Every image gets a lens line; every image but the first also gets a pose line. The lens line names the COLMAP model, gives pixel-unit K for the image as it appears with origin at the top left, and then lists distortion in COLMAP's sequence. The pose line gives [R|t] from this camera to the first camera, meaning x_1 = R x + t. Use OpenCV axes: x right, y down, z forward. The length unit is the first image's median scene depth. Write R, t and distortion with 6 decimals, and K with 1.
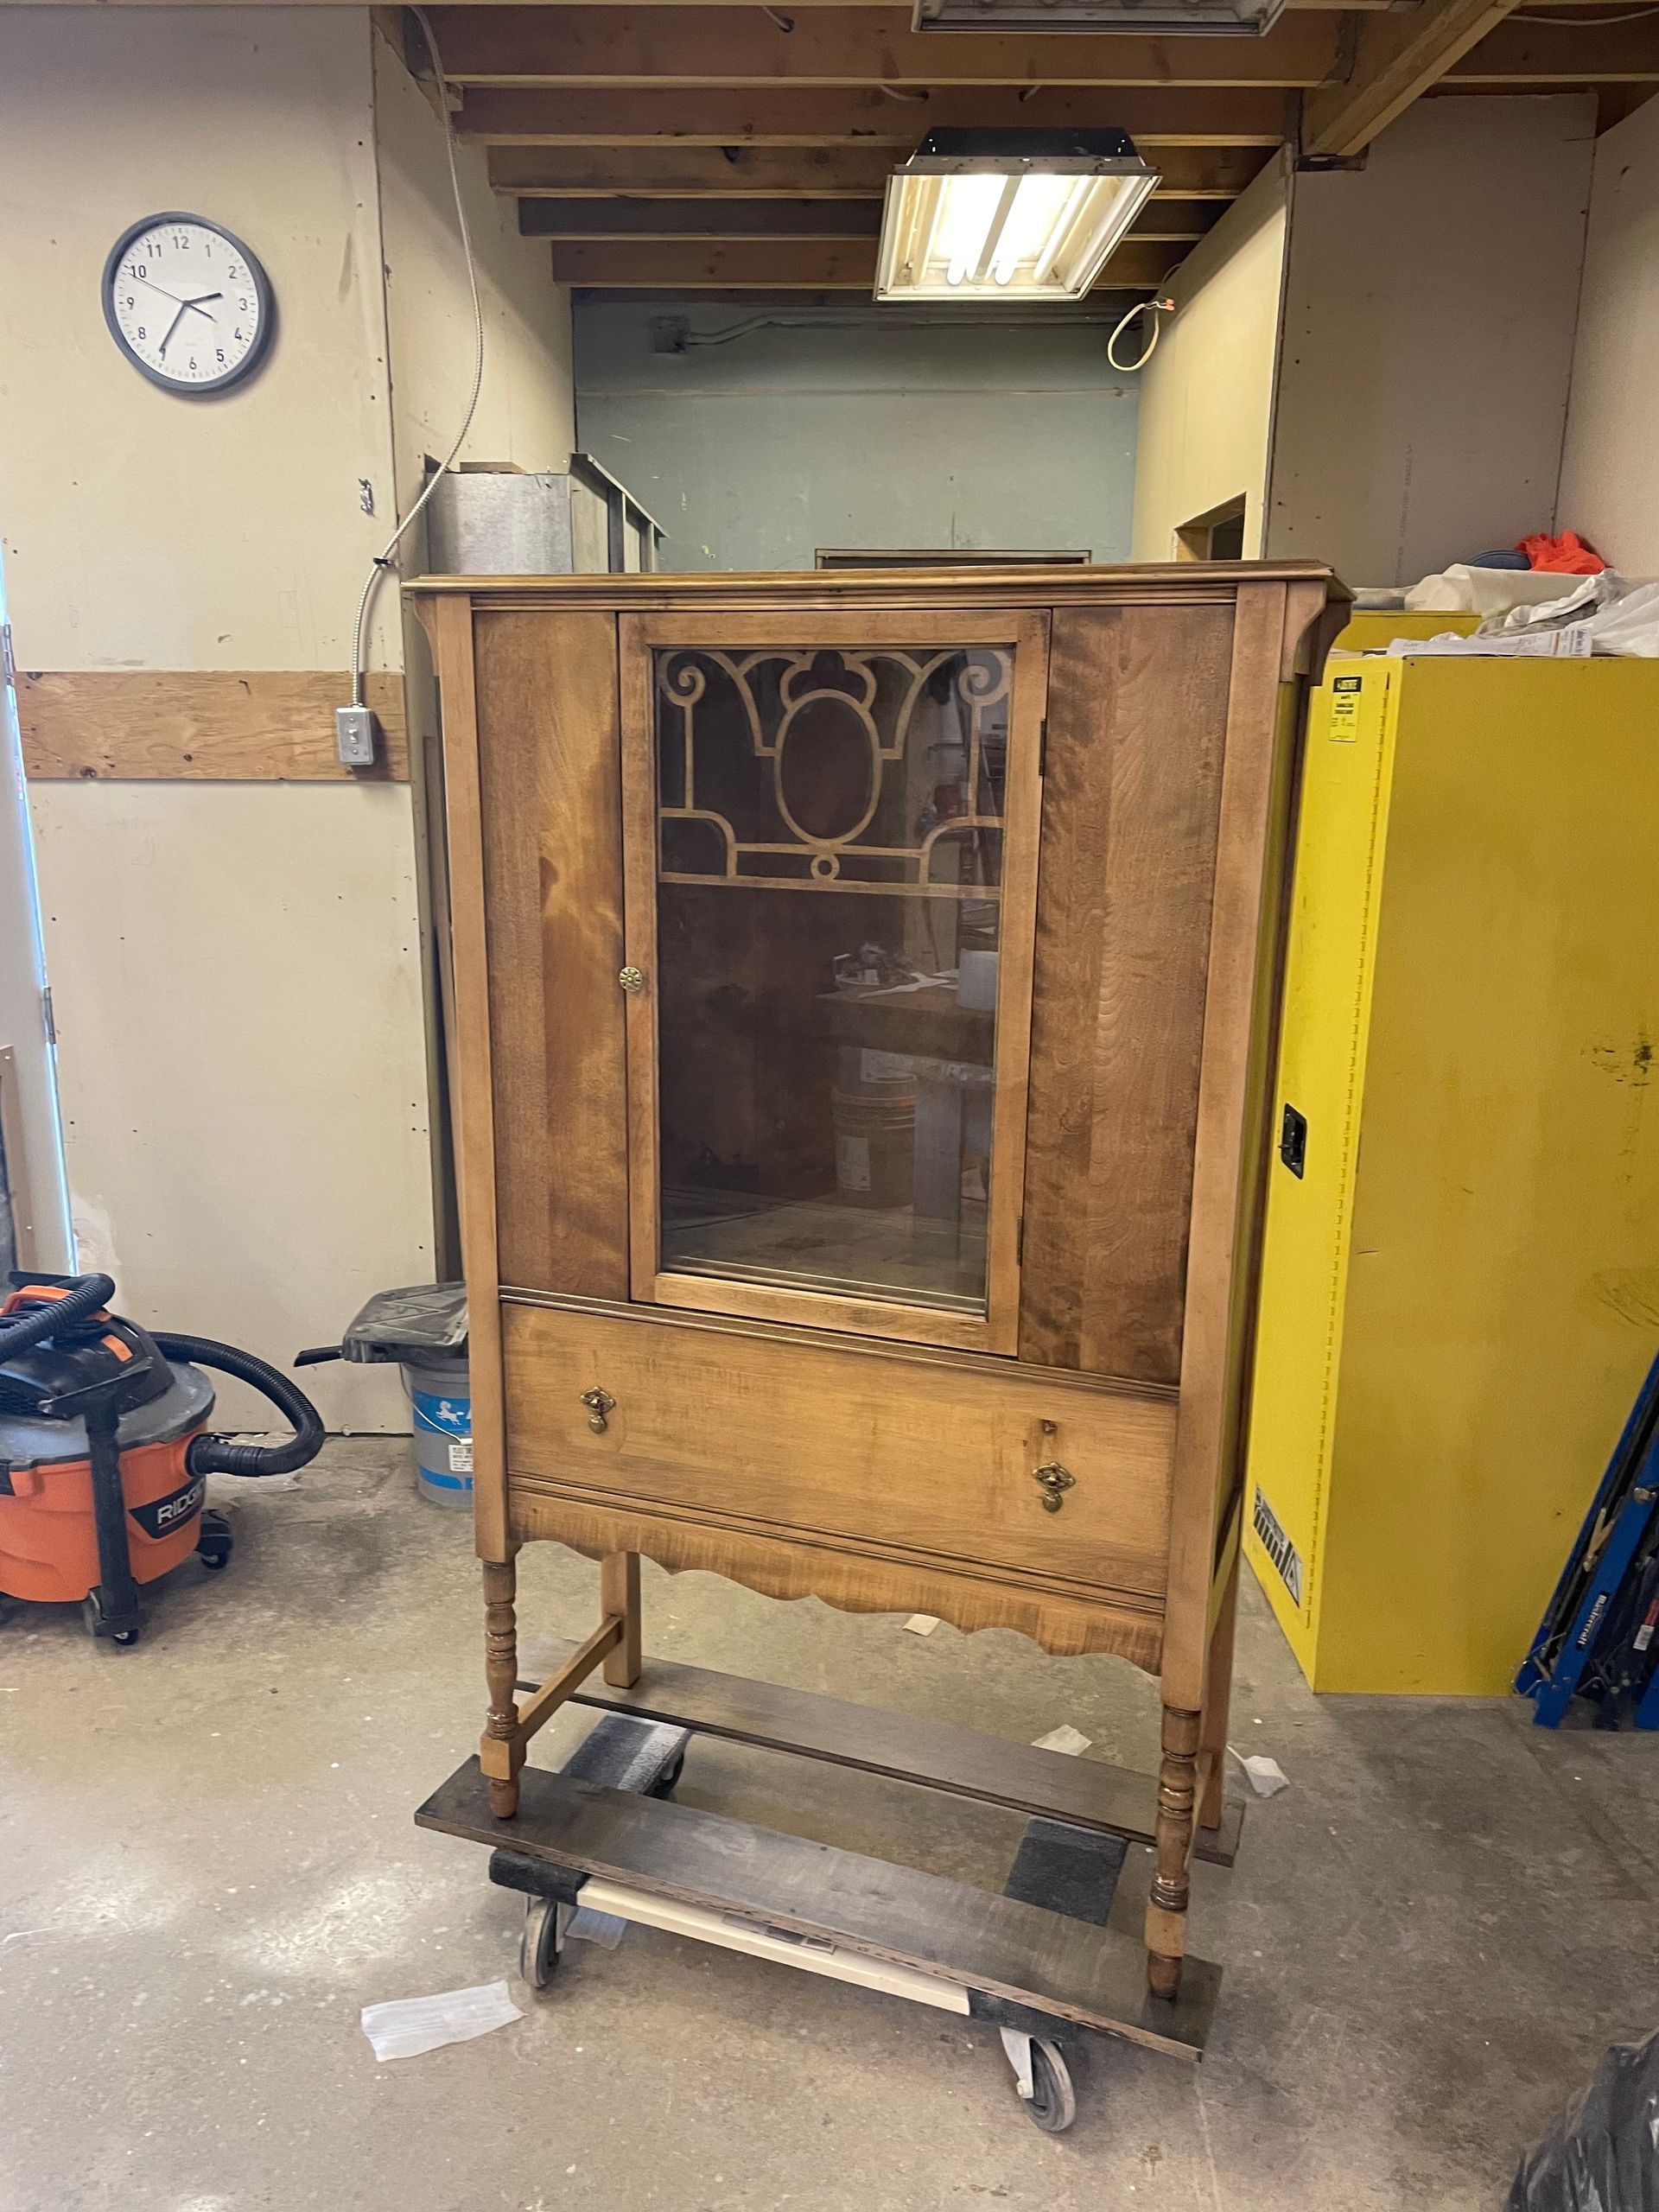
lens RADIAL K [[1695.9, 0, 830.4], [0, 1695.9, 1095.1], [0, 0, 1]] dist [0.028410, -0.039568]
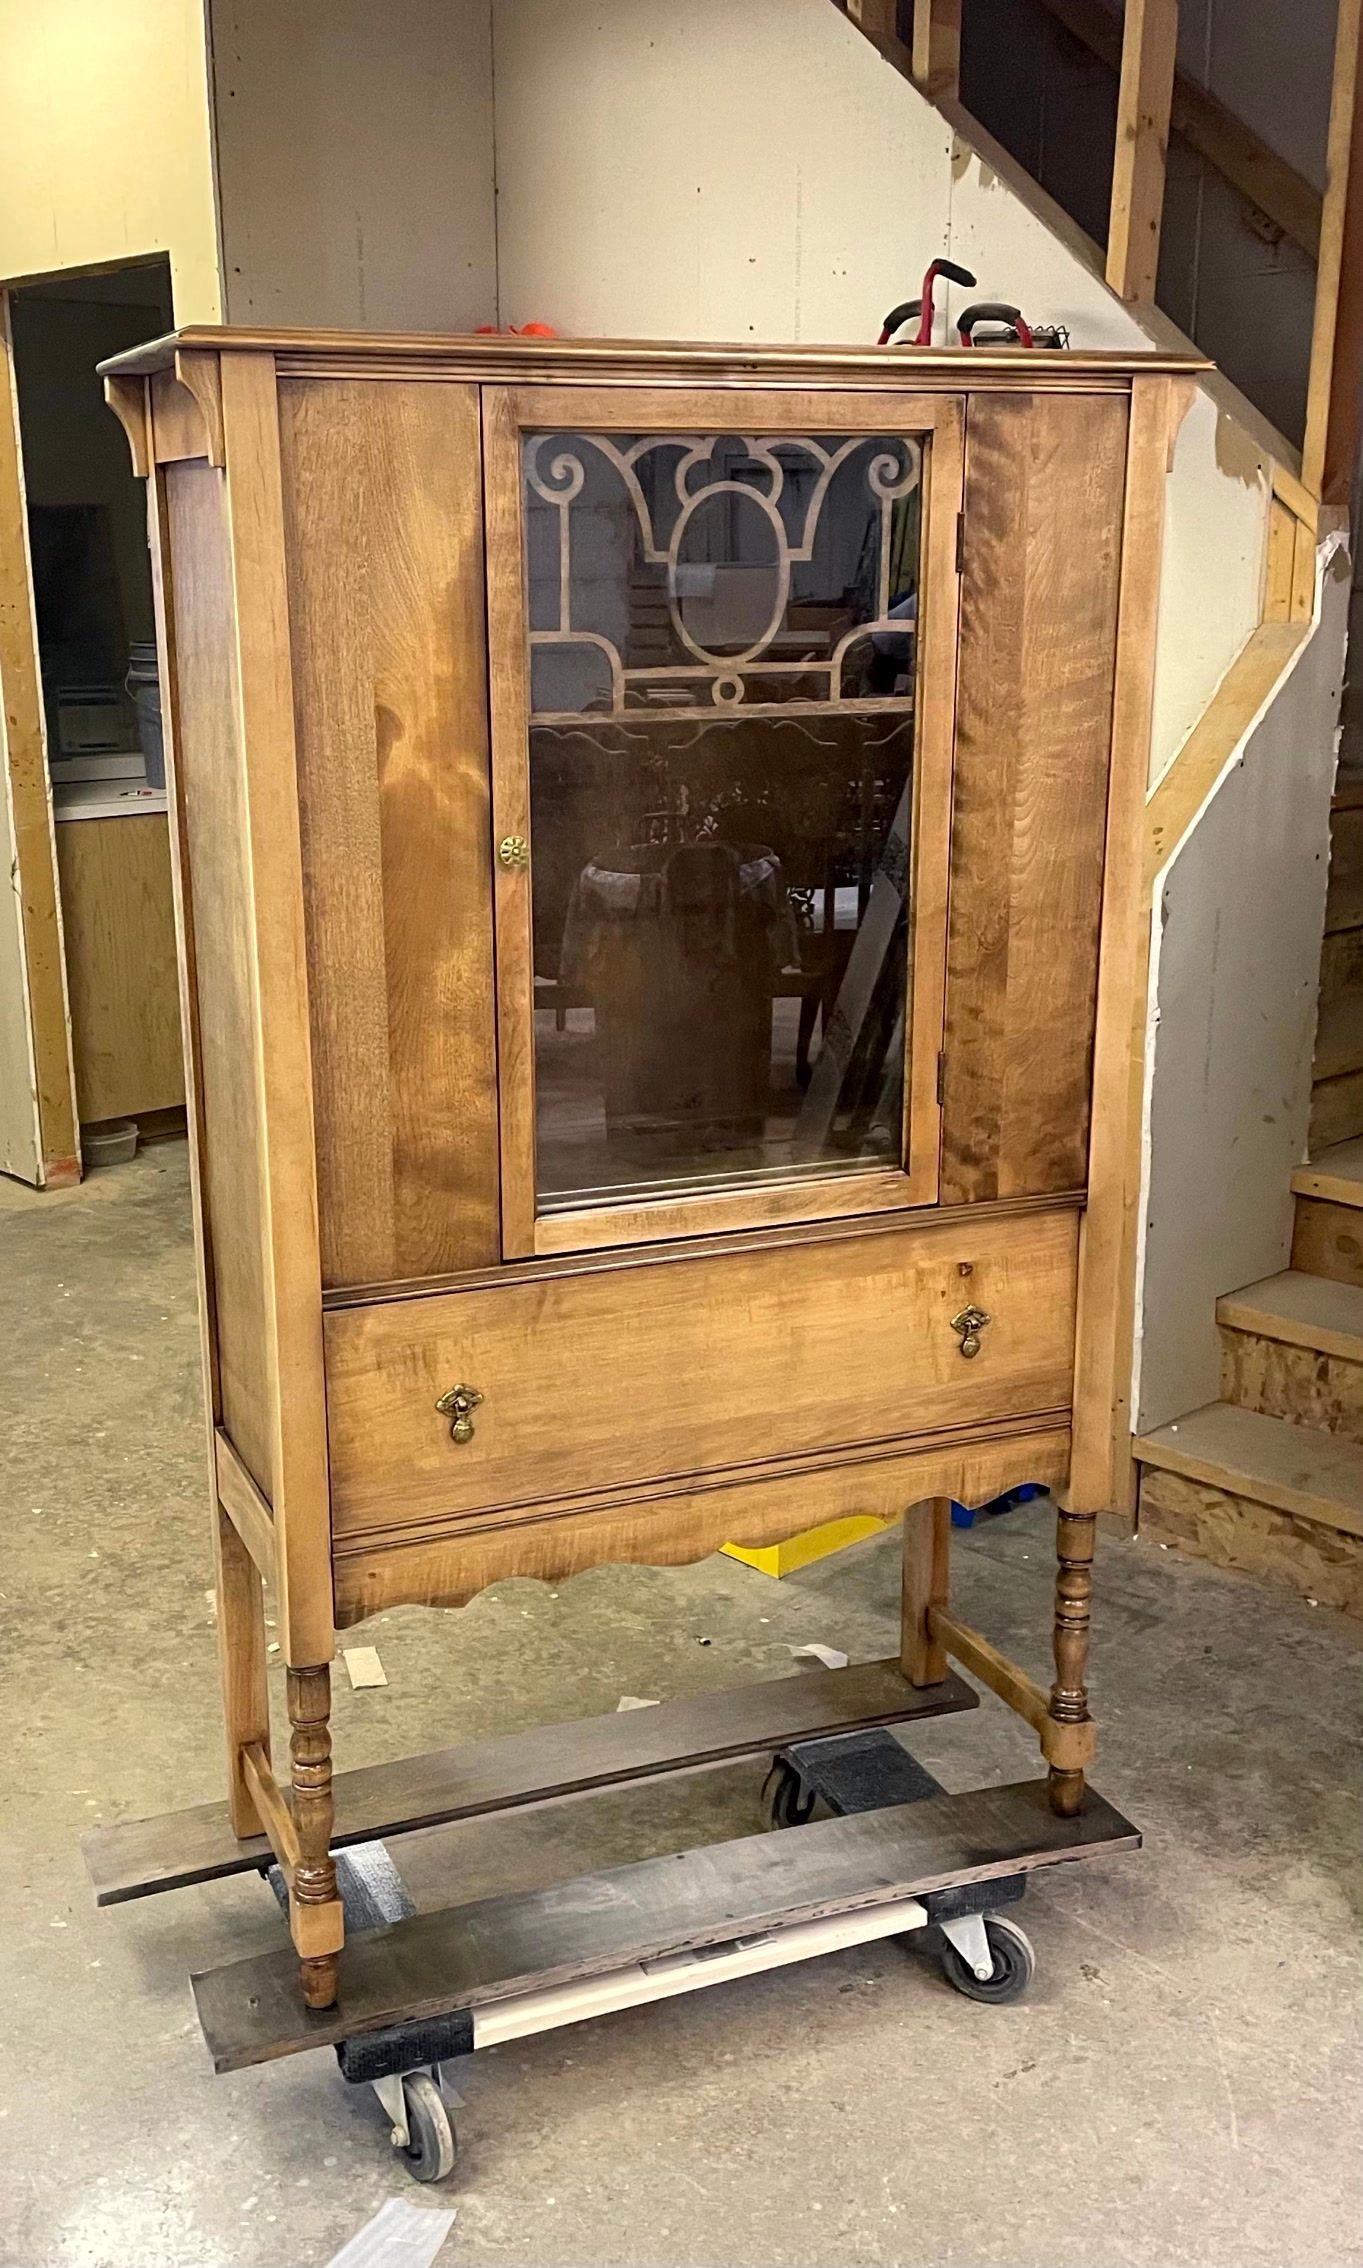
lens RADIAL K [[2256.3, 0, 680.2], [0, 2256.3, 1134.6], [0, 0, 1]] dist [0.026893, 0.000000]
pose [[0.723221, -0.193144, 0.663058, -0.806557], [0.168252, 0.980444, 0.102078, -0.033678], [-0.669808, 0.037736, 0.741575, 0.169766]]
